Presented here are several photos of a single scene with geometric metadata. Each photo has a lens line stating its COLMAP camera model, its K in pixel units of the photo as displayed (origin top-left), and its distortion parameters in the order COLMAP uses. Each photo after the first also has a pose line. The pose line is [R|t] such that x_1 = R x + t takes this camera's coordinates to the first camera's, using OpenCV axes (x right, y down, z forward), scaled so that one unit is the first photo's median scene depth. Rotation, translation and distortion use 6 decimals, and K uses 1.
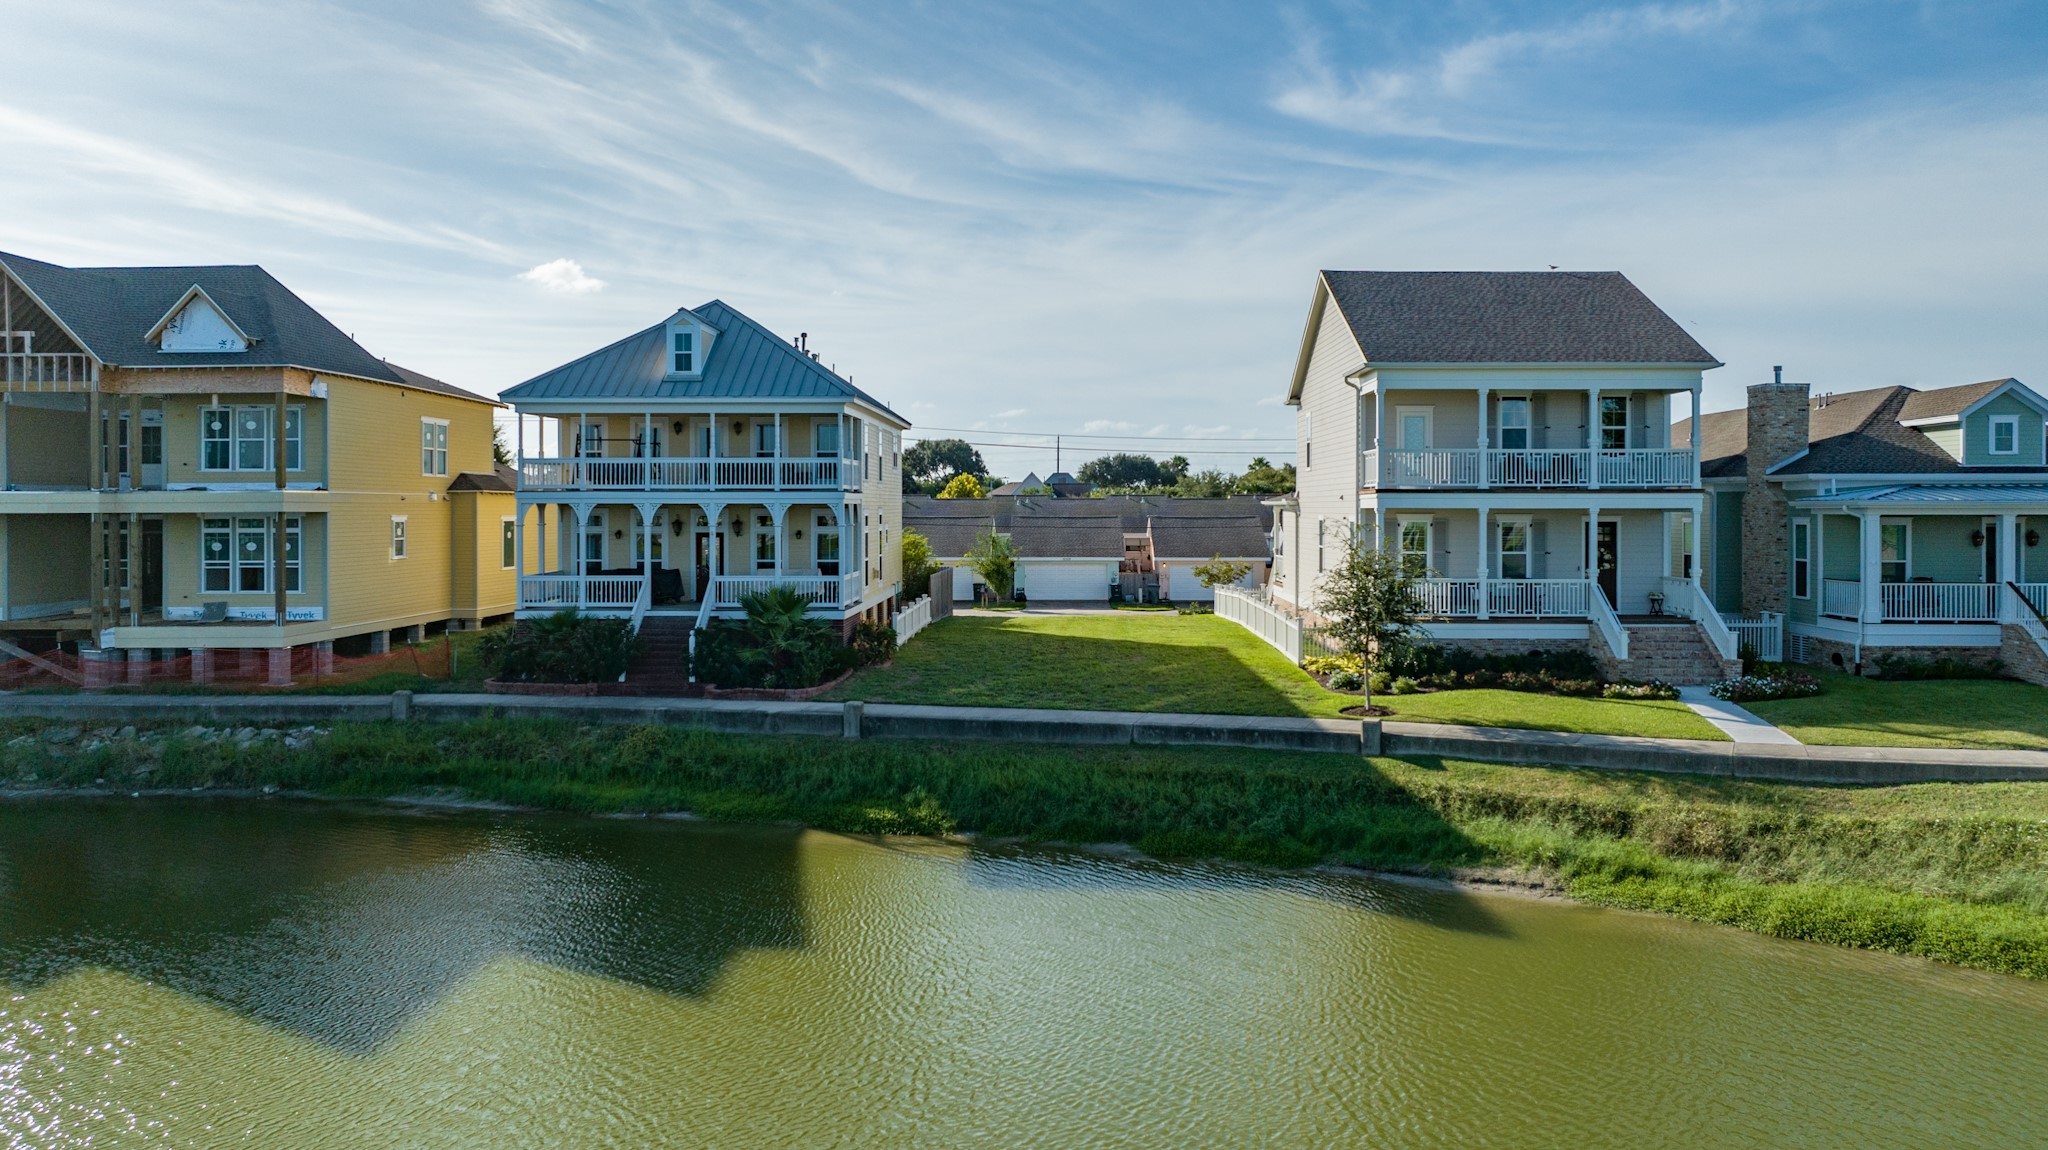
lens RADIAL K [[1462.6, 0, 1014.7], [0, 1462.6, 520.1], [0, 0, 1]] dist [-0.025343, 0.004238]
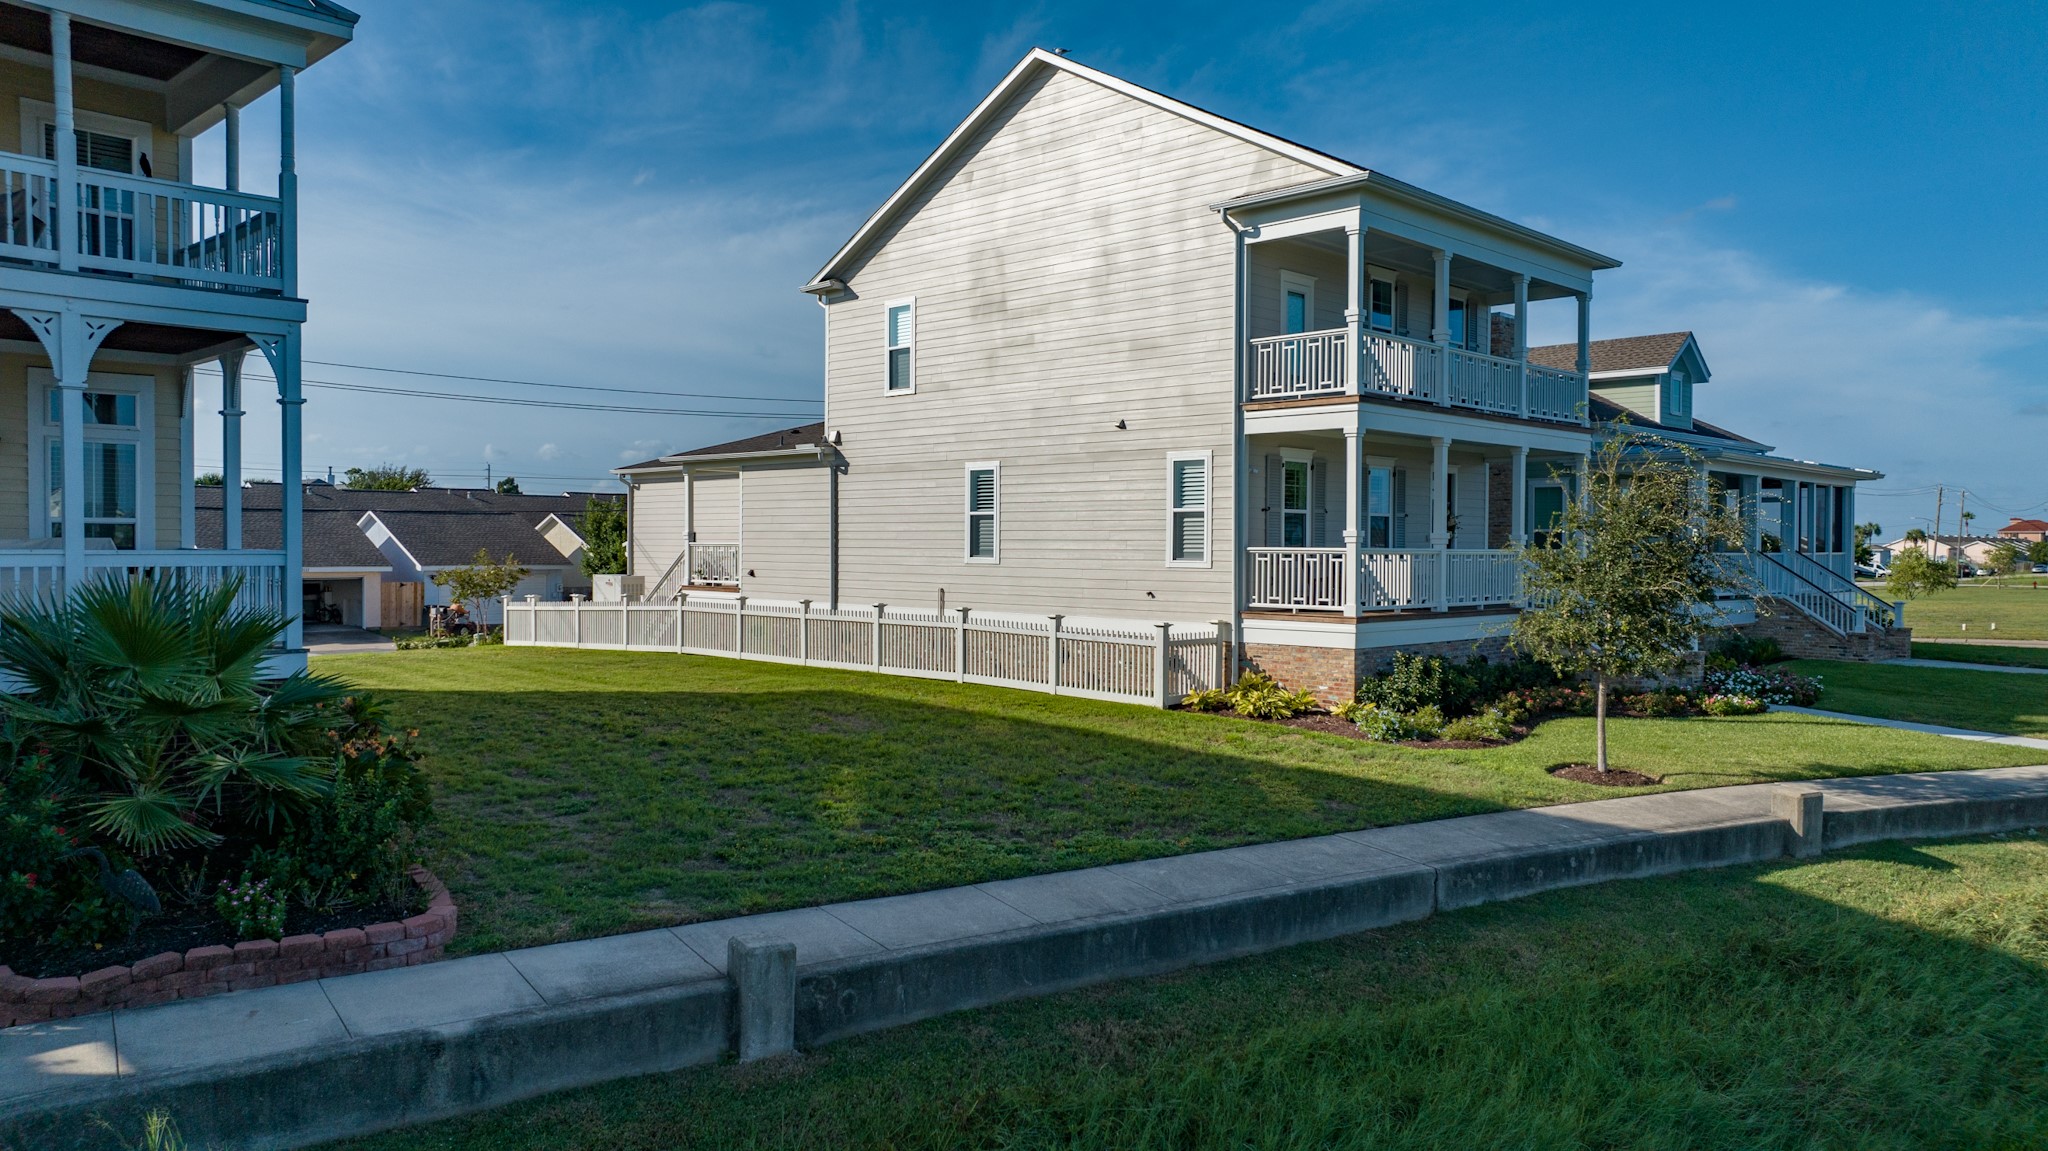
lens RADIAL K [[1444.2, 0, 1024.0], [0, 1444.2, 575.5], [0, 0, 1]] dist [-0.029362, 0.002627]
pose [[0.677513, -0.011309, 0.735424, -0.281807], [-0.002539, 0.999840, 0.017714, 0.043266], [-0.735507, -0.013869, 0.677375, 0.737224]]
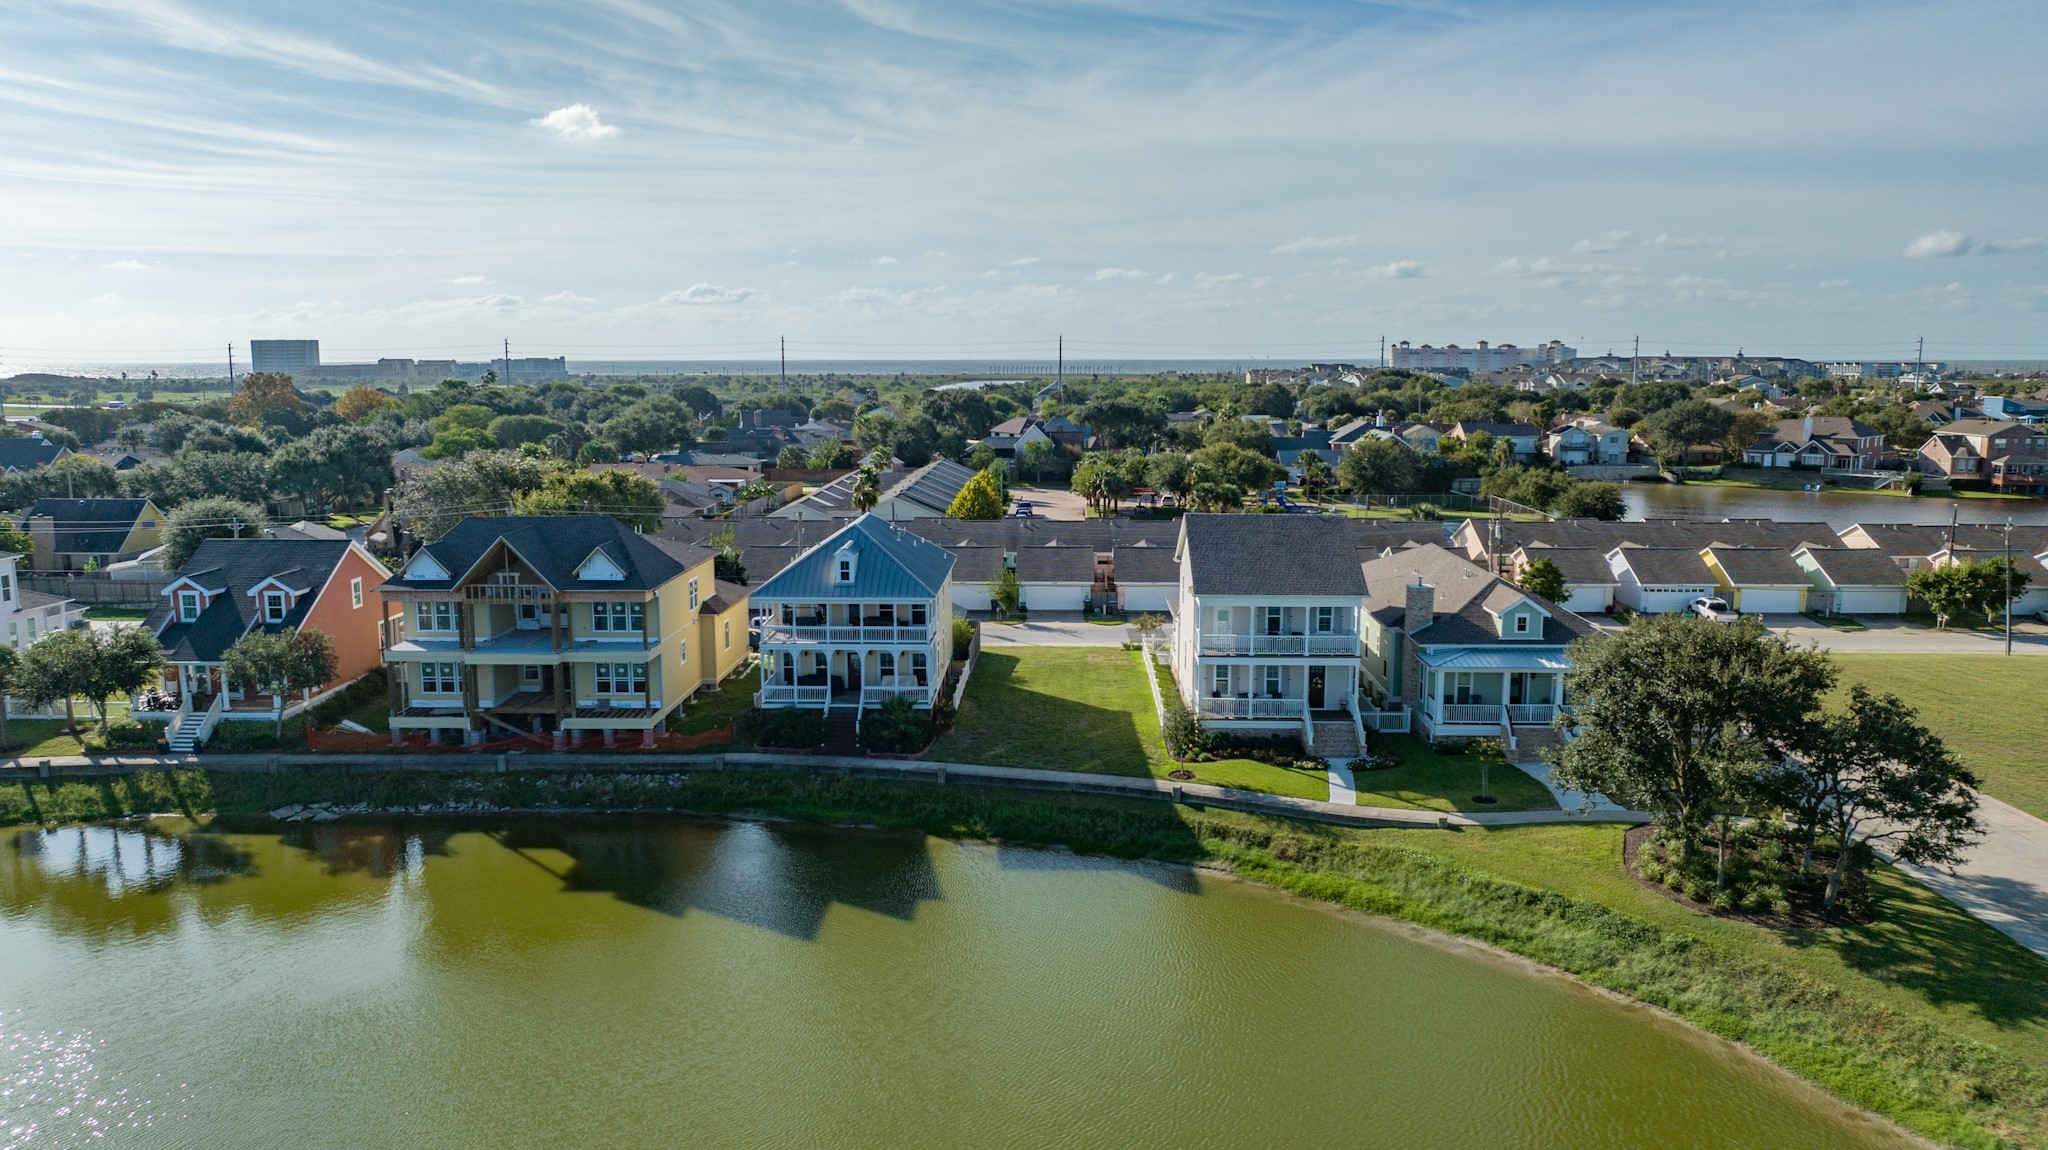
lens RADIAL K [[1444.2, 0, 1024.0], [0, 1444.2, 575.0], [0, 0, 1]] dist [-0.029362, 0.002627]
pose [[0.999986, 0.001445, 0.005065, -0.002597], [-0.002152, 0.989806, 0.142407, -0.433013], [-0.004808, -0.142416, 0.989795, -0.995071]]
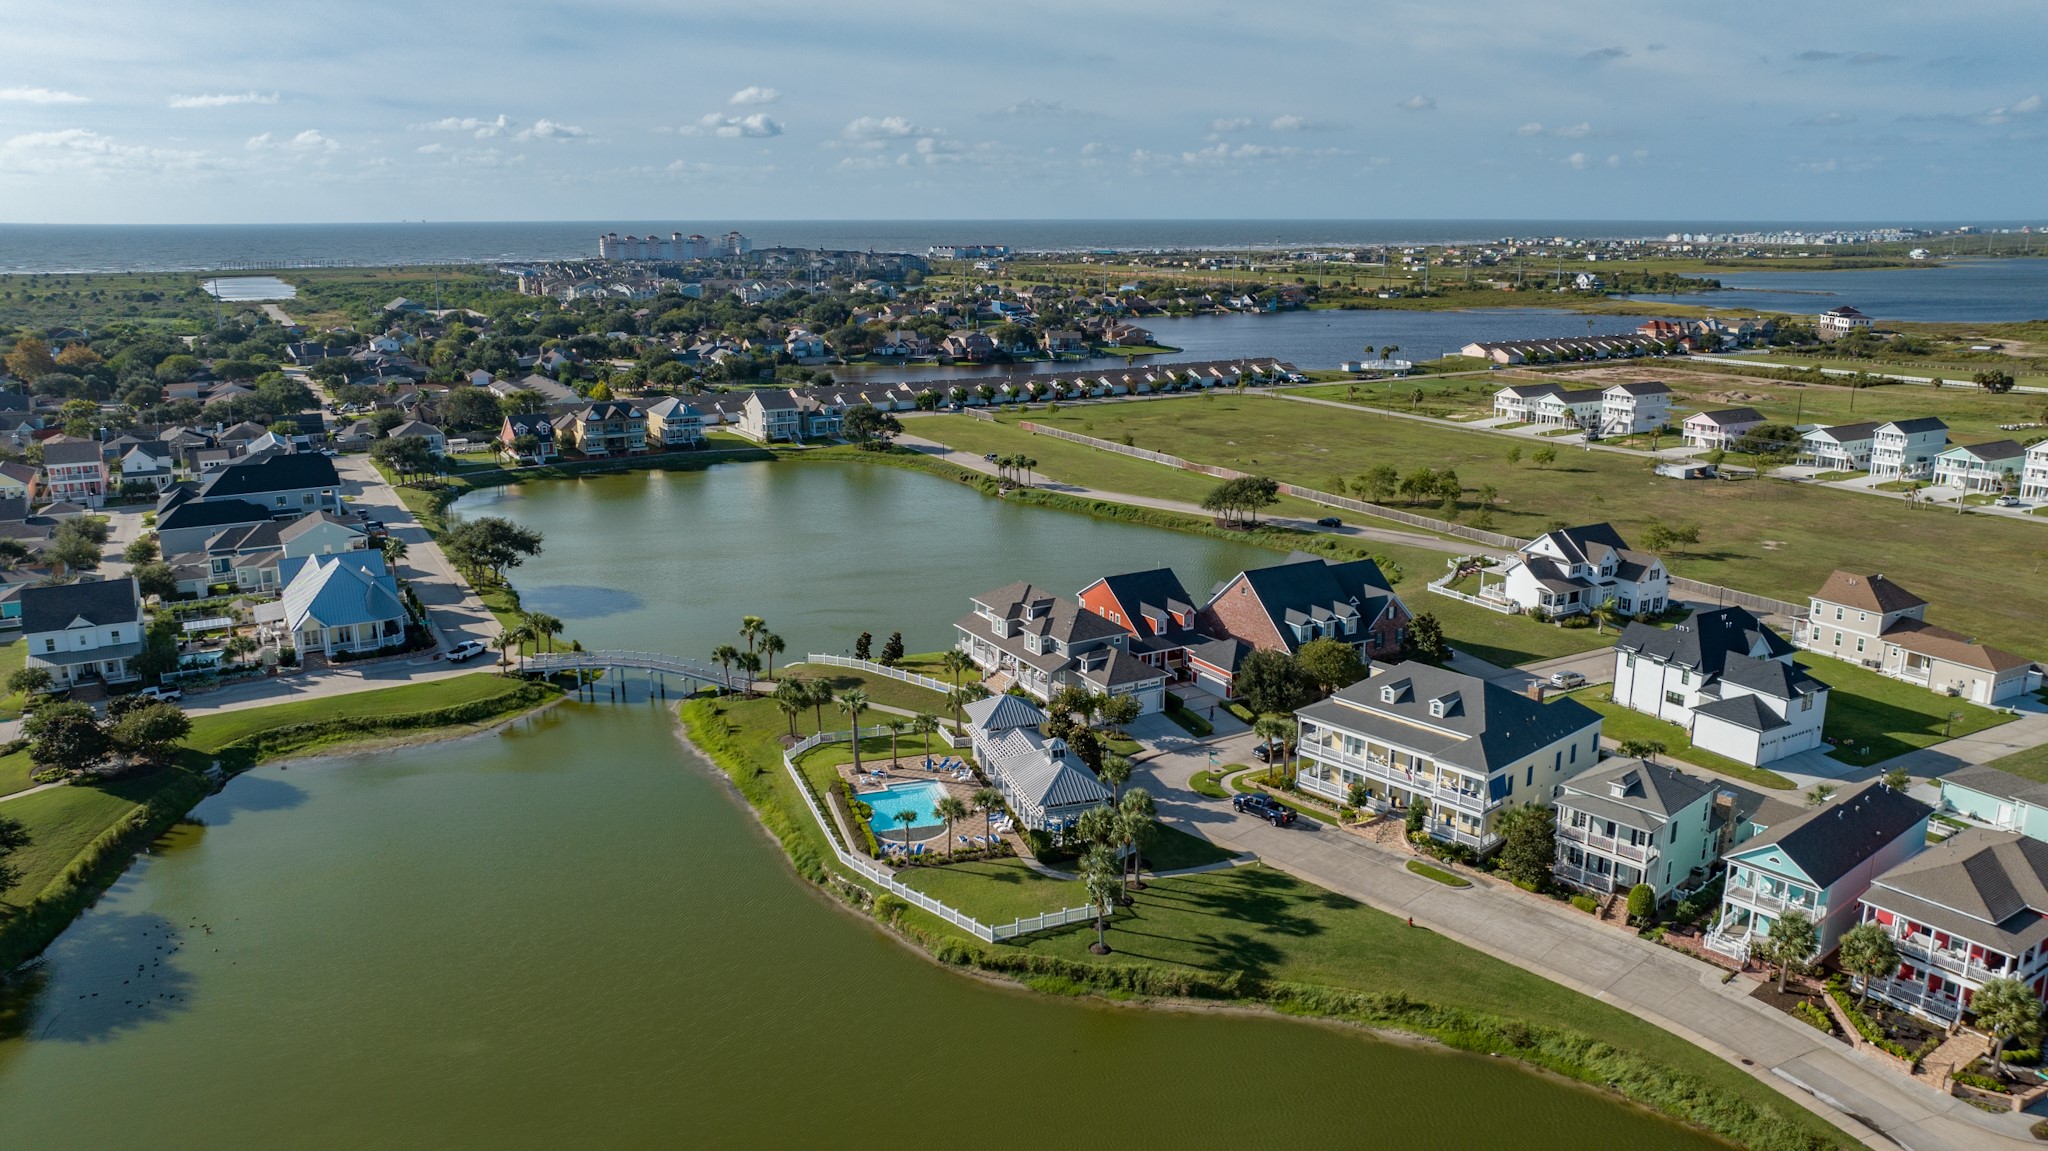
lens RADIAL K [[1444.2, 0, 1024.0], [0, 1444.2, 575.5], [0, 0, 1]] dist [-0.029362, 0.002627]
pose [[0.844914, -0.127019, 0.519602, -3.480165], [0.001061, 0.971793, 0.235835, -1.323367], [-0.534901, -0.198709, 0.821216, -8.136902]]
